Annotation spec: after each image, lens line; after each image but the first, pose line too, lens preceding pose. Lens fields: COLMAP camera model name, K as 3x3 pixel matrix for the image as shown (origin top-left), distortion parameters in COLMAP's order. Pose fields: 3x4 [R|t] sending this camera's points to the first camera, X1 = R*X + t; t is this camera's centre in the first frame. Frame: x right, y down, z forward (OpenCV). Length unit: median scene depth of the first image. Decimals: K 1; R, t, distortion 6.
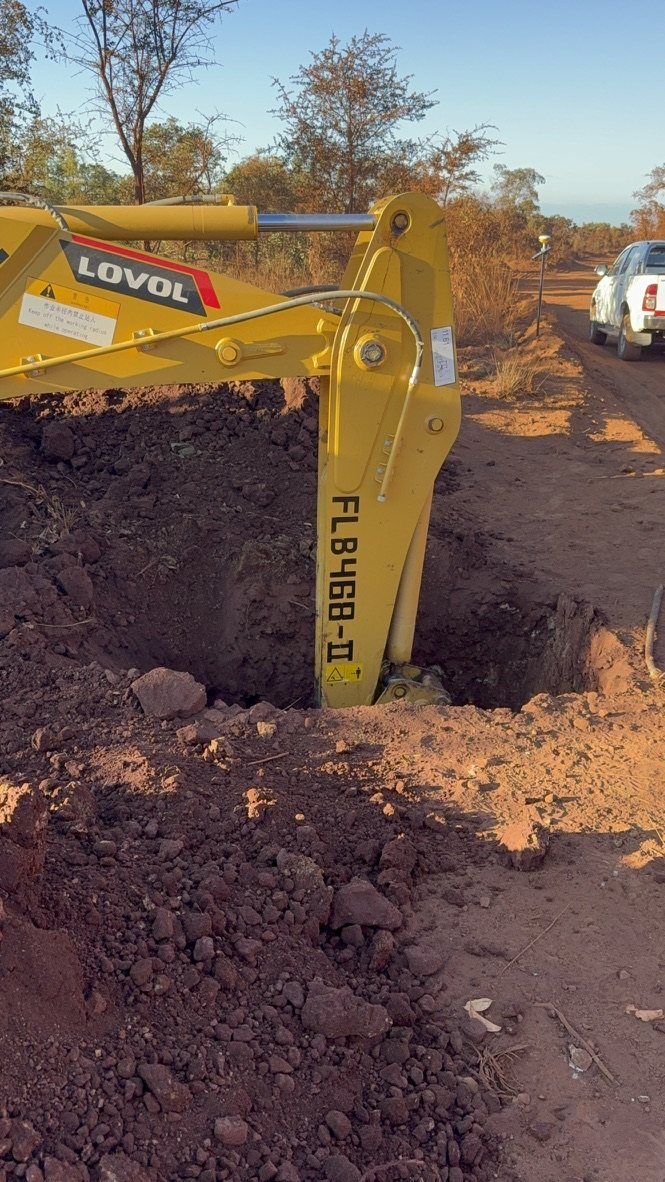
lens RADIAL K [[1029.5, 0, 332.5], [0, 1029.5, 591.0], [0, 0, 1]] dist [0.009340, 0.001043]
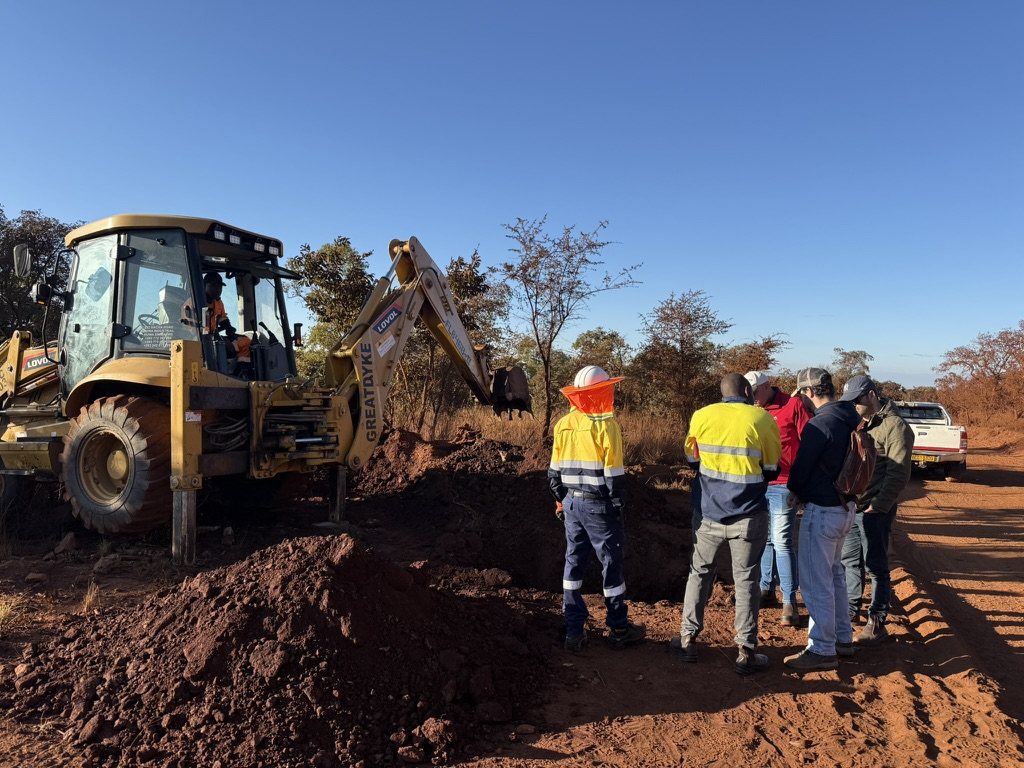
lens RADIAL K [[718.2, 0, 512.0], [0, 718.2, 384.0], [0, 0, 1]] dist [0.000502, 0.000231]
pose [[0.960744, 0.007130, -0.277346, 0.078918], [-0.100135, 0.941197, -0.322678, 0.049456], [0.258737, 0.337783, 0.904963, -0.159996]]
